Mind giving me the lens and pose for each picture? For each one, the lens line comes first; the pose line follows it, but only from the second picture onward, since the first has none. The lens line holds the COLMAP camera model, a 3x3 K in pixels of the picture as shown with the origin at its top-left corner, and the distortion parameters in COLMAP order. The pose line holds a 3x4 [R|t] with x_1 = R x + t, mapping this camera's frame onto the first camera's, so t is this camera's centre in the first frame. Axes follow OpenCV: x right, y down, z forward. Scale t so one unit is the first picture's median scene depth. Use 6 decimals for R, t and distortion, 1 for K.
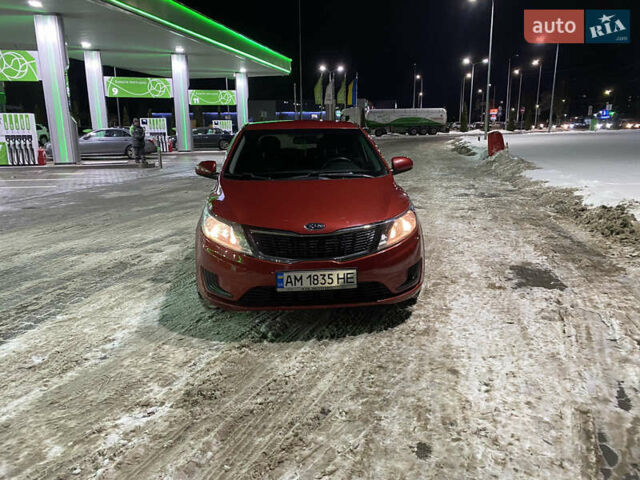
lens RADIAL K [[491.3, 0, 325.1], [0, 491.3, 223.3], [0, 0, 1]] dist [0.026034, -0.001978]
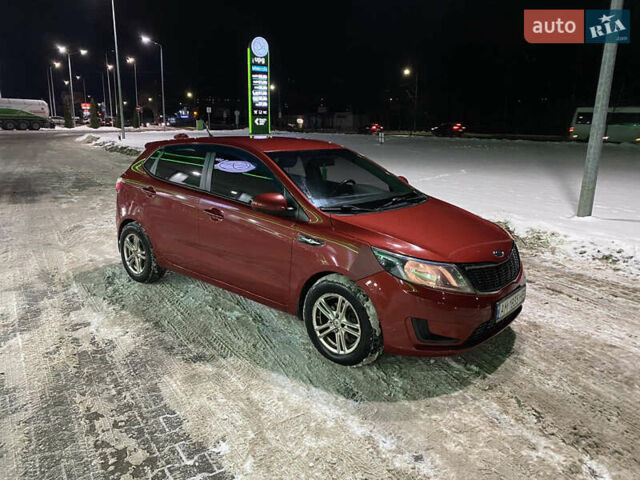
lens RADIAL K [[485.9, 0, 313.4], [0, 485.9, 241.0], [0, 0, 1]] dist [0.028194, -0.008389]
pose [[0.717158, -0.136520, 0.683408, -0.712767], [0.105875, 0.990586, 0.086779, -0.106603], [-0.688821, 0.010121, 0.724861, 0.368222]]
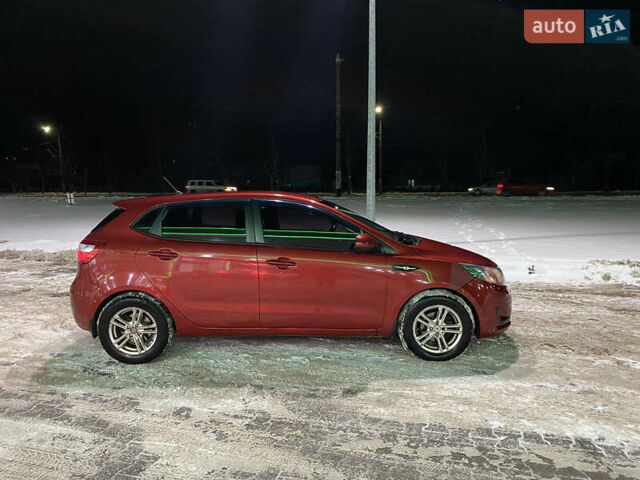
lens RADIAL K [[486.2, 0, 320.0], [0, 486.2, 240.0], [0, 0, 1]] dist [0.016667, -0.000142]
pose [[0.082370, -0.094597, 0.992102, -1.123027], [0.192786, 0.978194, 0.077265, -0.196339], [-0.977777, 0.184899, 0.098811, 0.960136]]
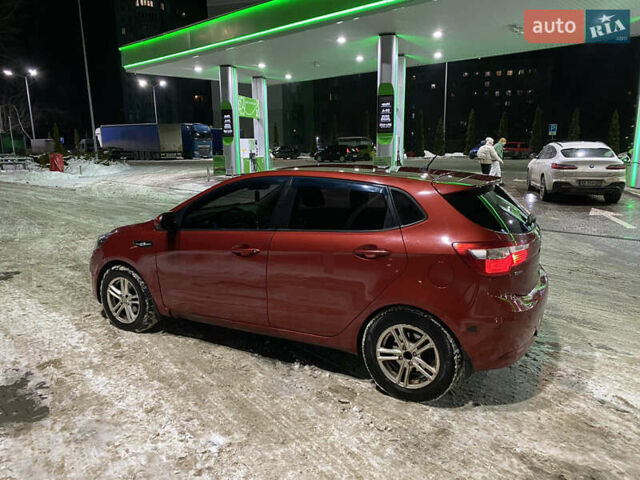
lens RADIAL K [[486.2, 0, 320.0], [0, 486.2, 240.0], [0, 0, 1]] dist [0.016667, -0.000142]
pose [[-0.543730, 0.178523, -0.820053, 0.705070], [-0.150337, 0.940592, 0.304443, -0.383158], [0.825686, 0.288819, -0.484589, 1.628281]]
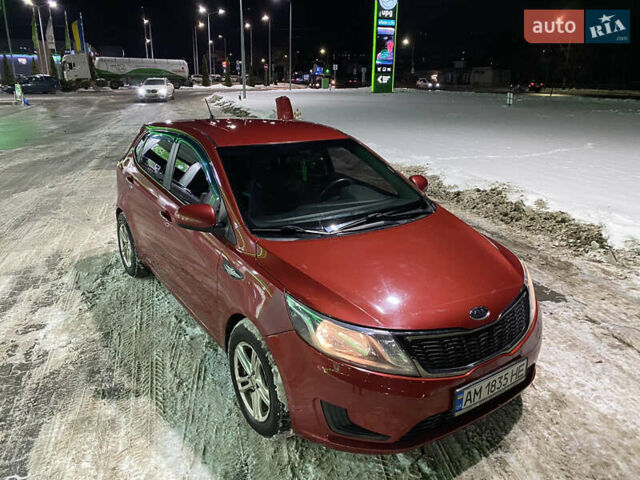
lens RADIAL K [[486.2, 0, 320.0], [0, 486.2, 240.0], [0, 0, 1]] dist [0.016667, -0.000142]
pose [[0.868295, -0.130845, 0.478479, -0.394697], [0.068085, 0.986891, 0.146323, -0.158092], [-0.491353, -0.094475, 0.865822, 0.355453]]
